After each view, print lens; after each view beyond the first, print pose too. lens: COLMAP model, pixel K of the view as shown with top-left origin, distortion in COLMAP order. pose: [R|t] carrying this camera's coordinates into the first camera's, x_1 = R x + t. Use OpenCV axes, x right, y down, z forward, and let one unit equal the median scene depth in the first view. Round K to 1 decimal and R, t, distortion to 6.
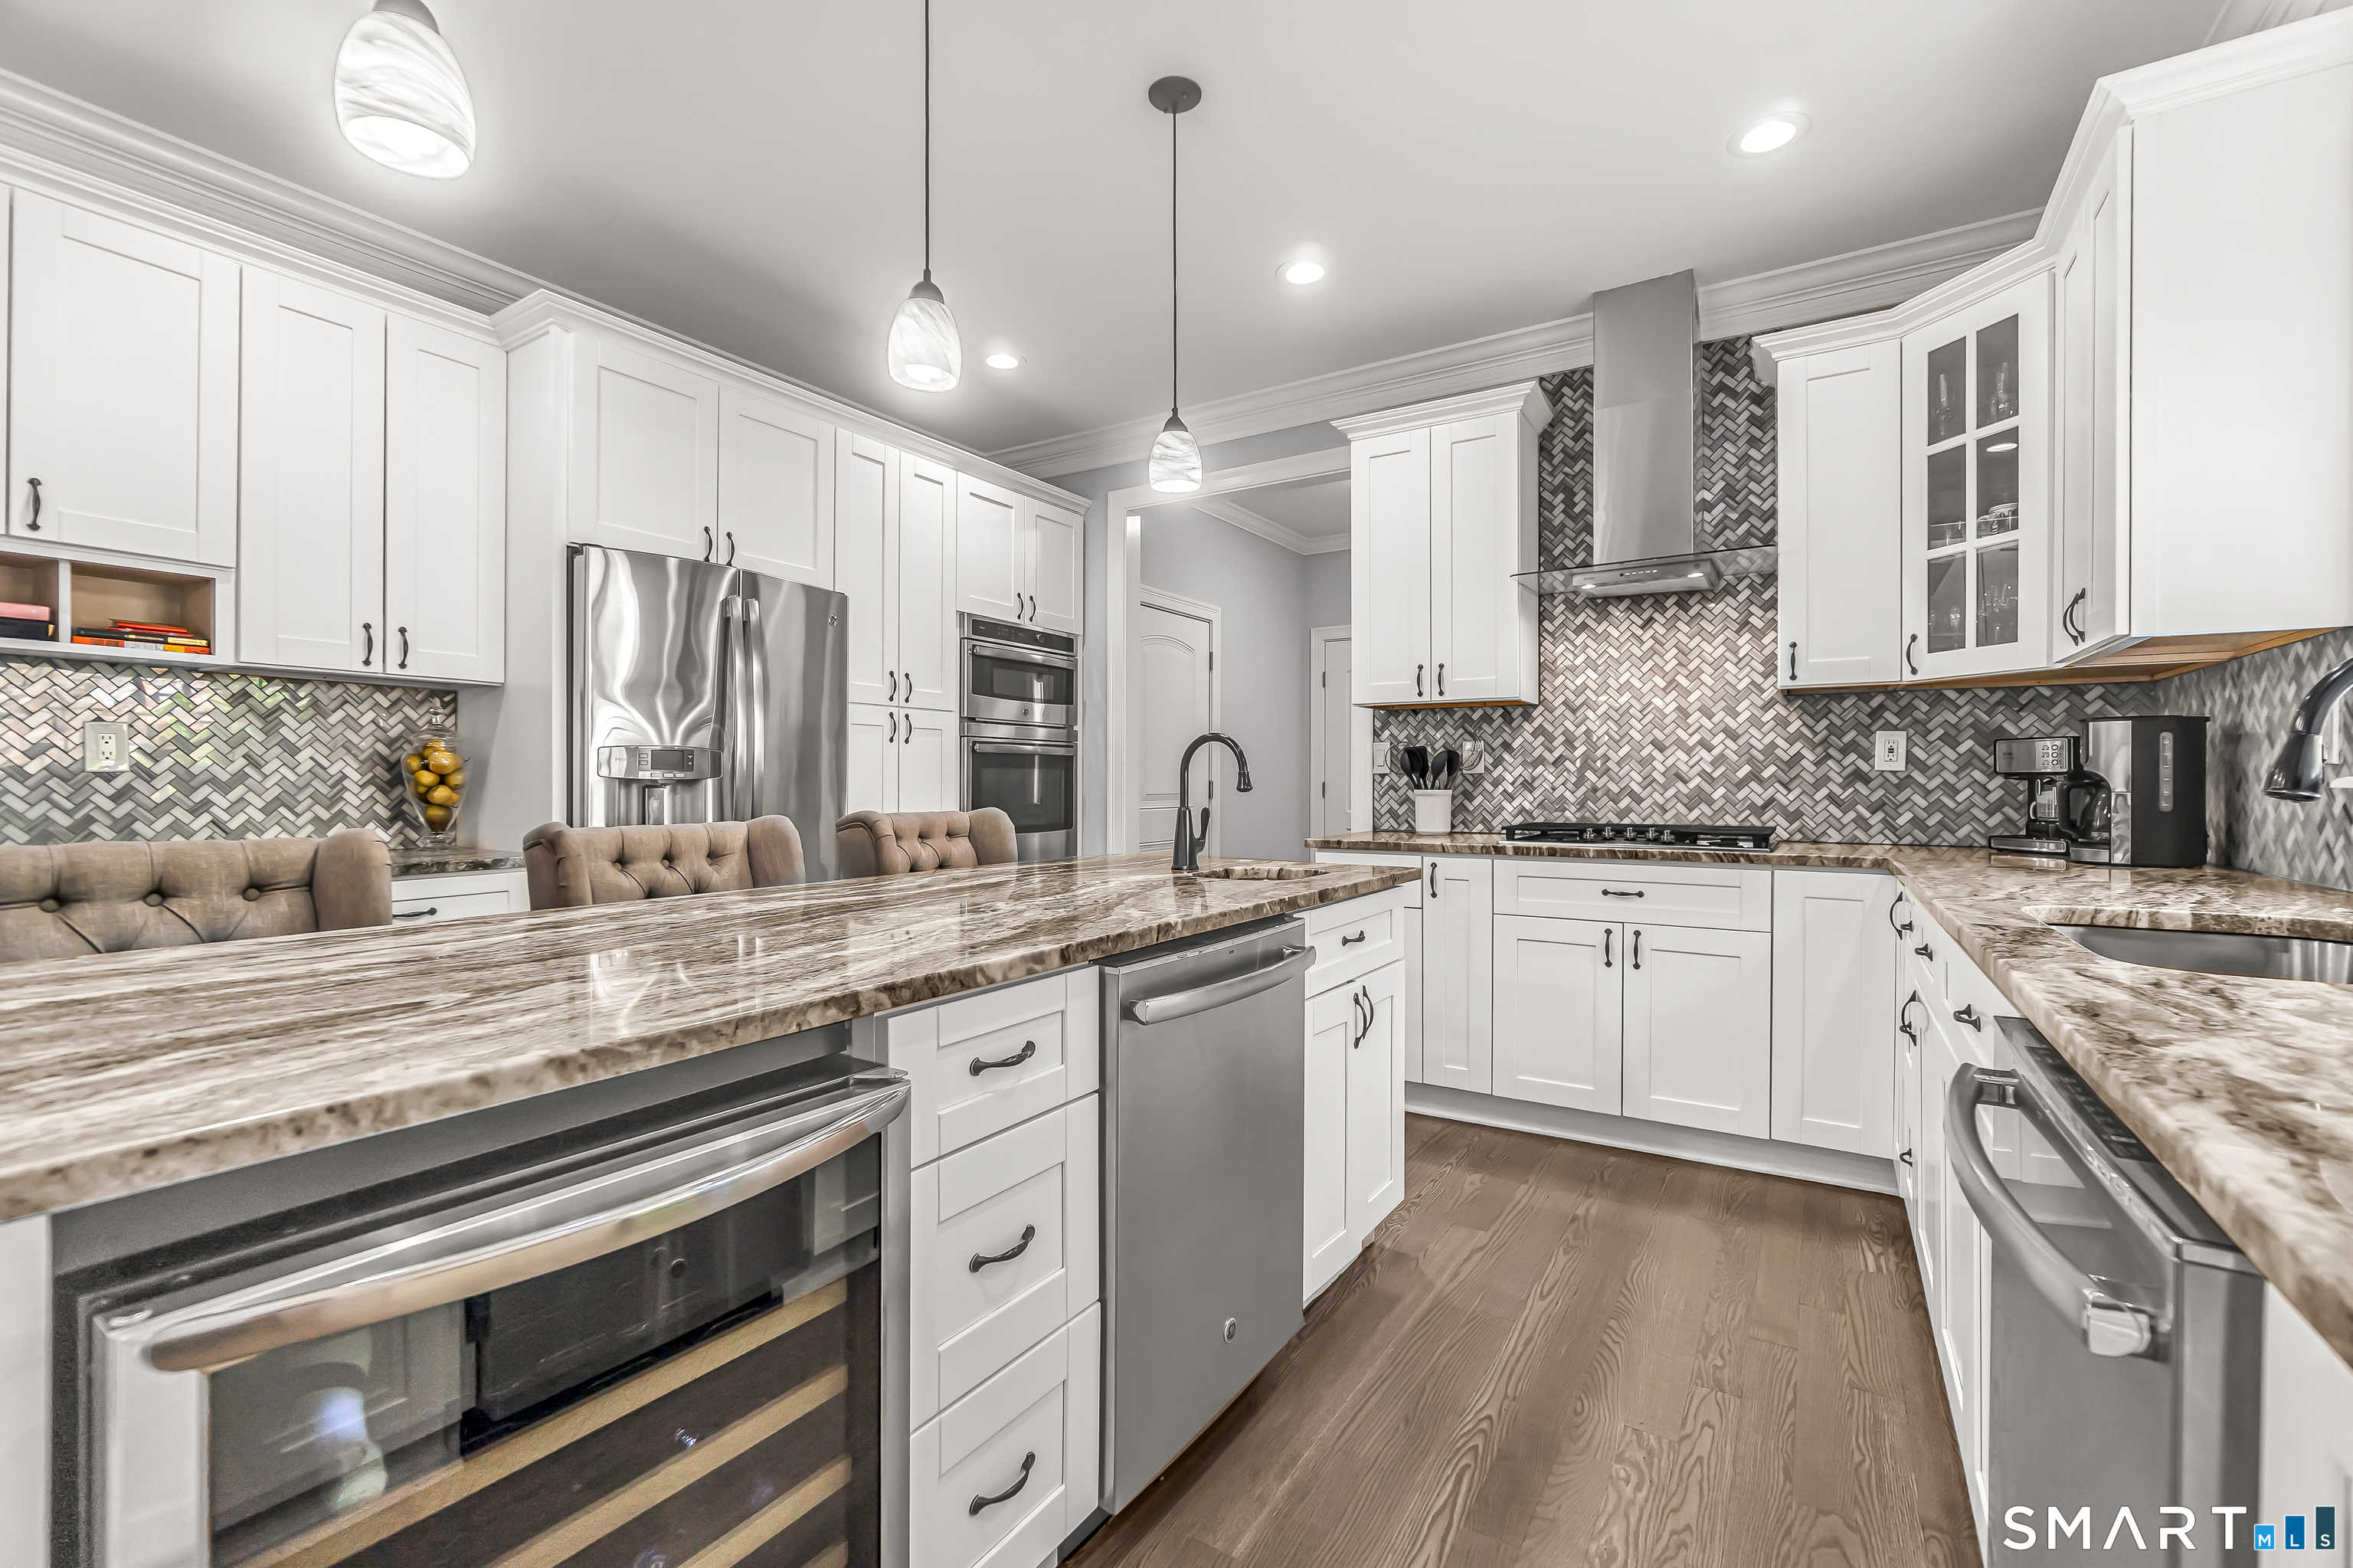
lens RADIAL K [[1019.3, 0, 1170.8], [0, 1019.3, 784.1], [0, 0, 1]] dist [-0.003412, -0.000467]
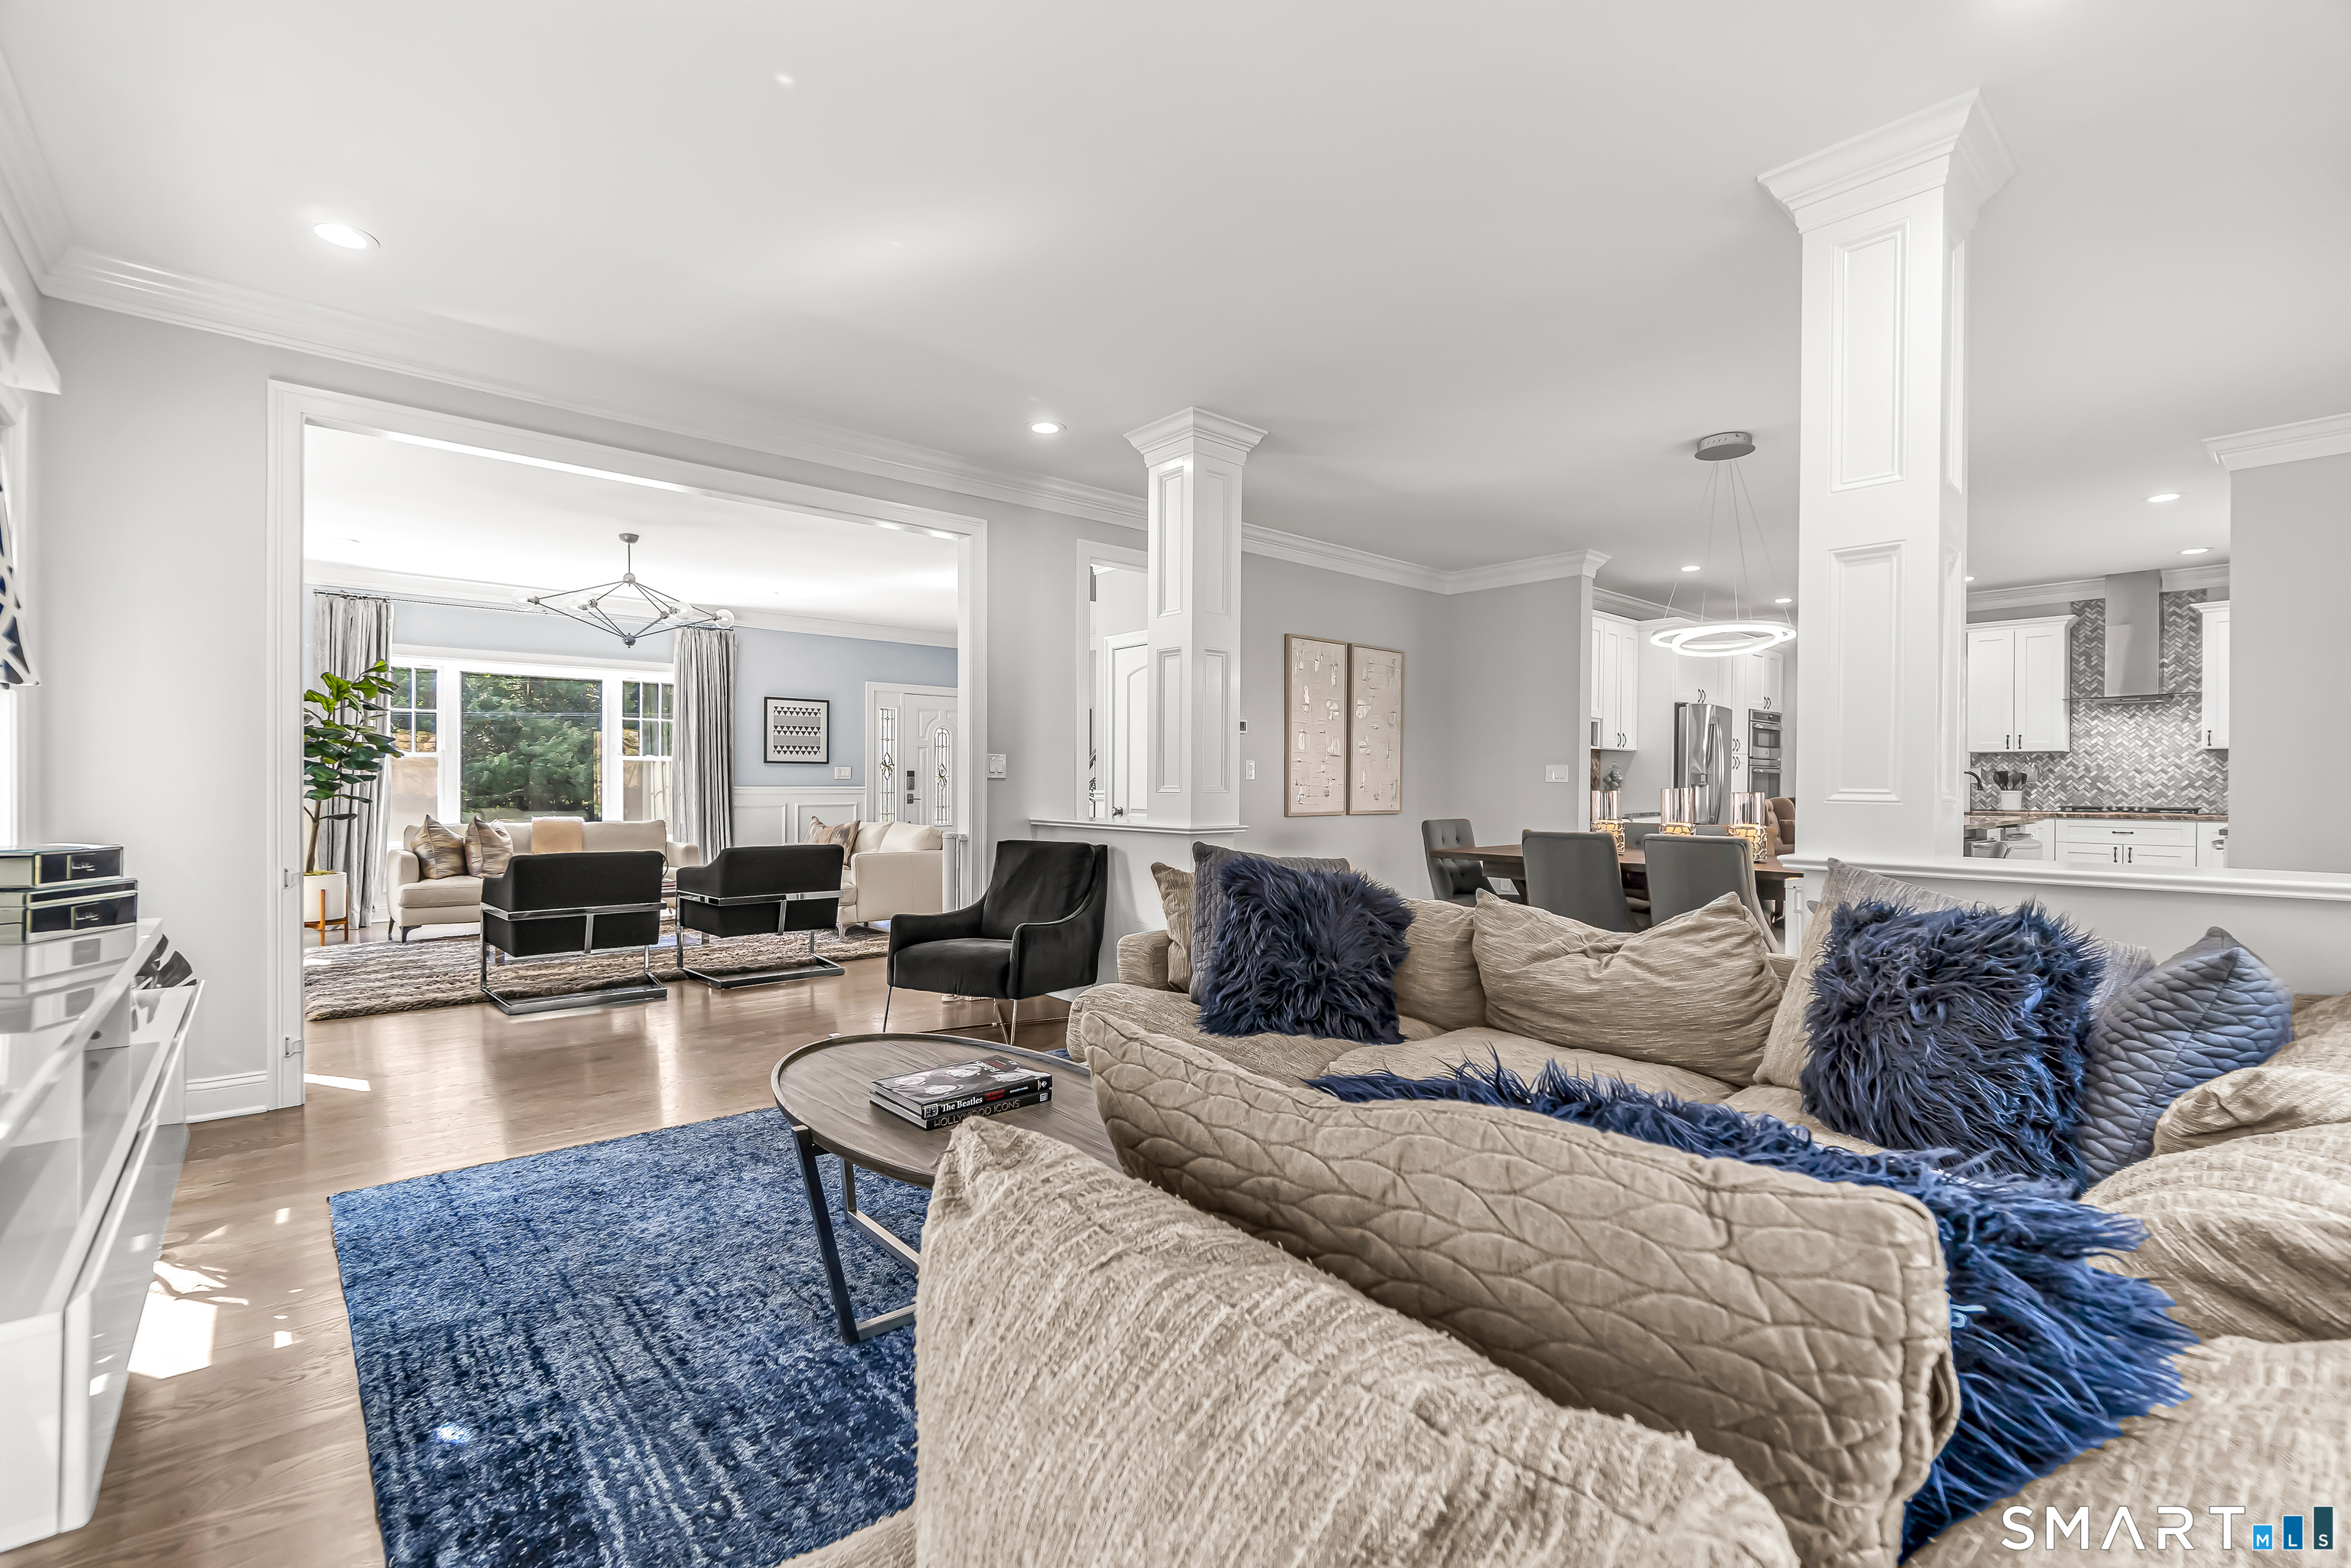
lens RADIAL K [[1018.4, 0, 1181.5], [0, 1018.4, 788.5], [0, 0, 1]] dist [-0.003412, -0.000467]
pose [[0.960438, 0.002524, -0.278482, -0.918779], [-0.001310, 0.999989, 0.004543, -0.007343], [0.278490, -0.003999, 0.960431, -1.727041]]
